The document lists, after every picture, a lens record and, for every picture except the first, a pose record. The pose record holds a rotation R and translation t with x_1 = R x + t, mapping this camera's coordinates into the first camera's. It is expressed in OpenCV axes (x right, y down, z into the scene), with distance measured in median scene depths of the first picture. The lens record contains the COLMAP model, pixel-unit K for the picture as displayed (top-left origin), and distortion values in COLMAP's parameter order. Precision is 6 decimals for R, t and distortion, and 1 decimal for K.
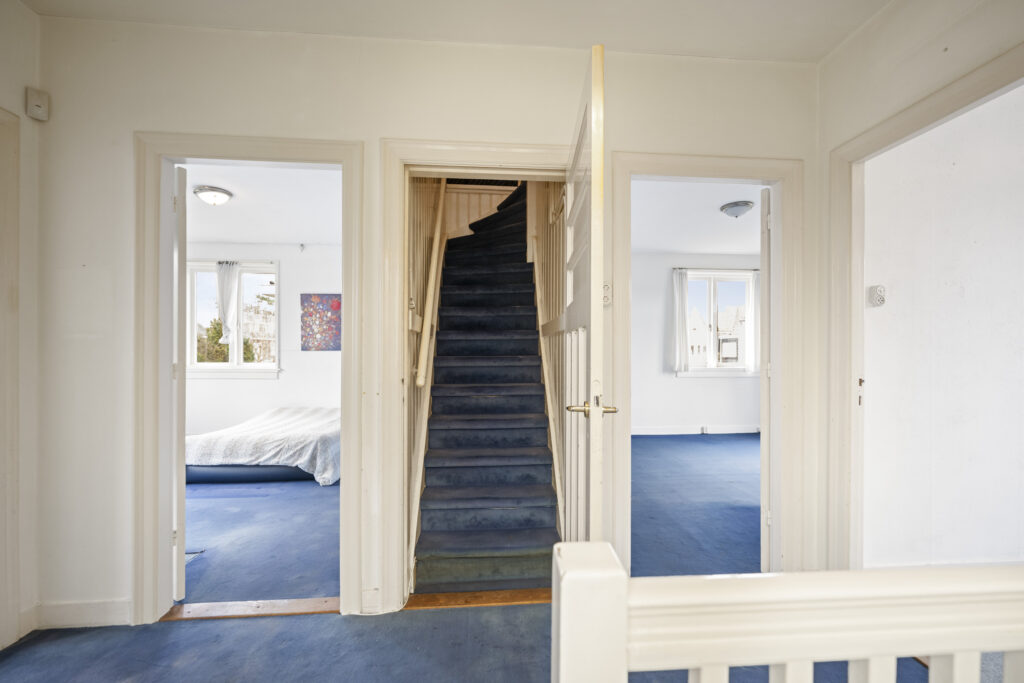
lens RADIAL K [[418.1, 0, 519.8], [0, 418.1, 350.0], [0, 0, 1]] dist [-0.003574, -0.000015]
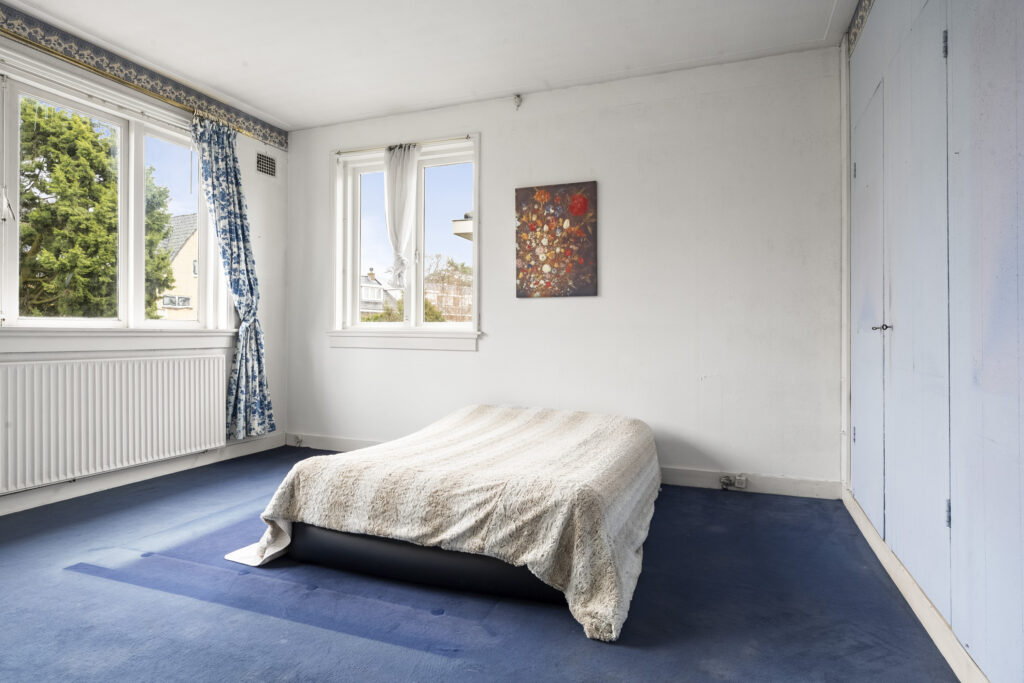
lens RADIAL K [[567.3, 0, 511.5], [0, 567.3, 338.3], [0, 0, 1]] dist [-0.001952, -0.000085]
pose [[0.897399, 0.009025, -0.441128, -0.217606], [-0.003589, 0.999907, 0.013154, 0.044026], [0.441205, -0.010221, 0.897348, 0.364089]]
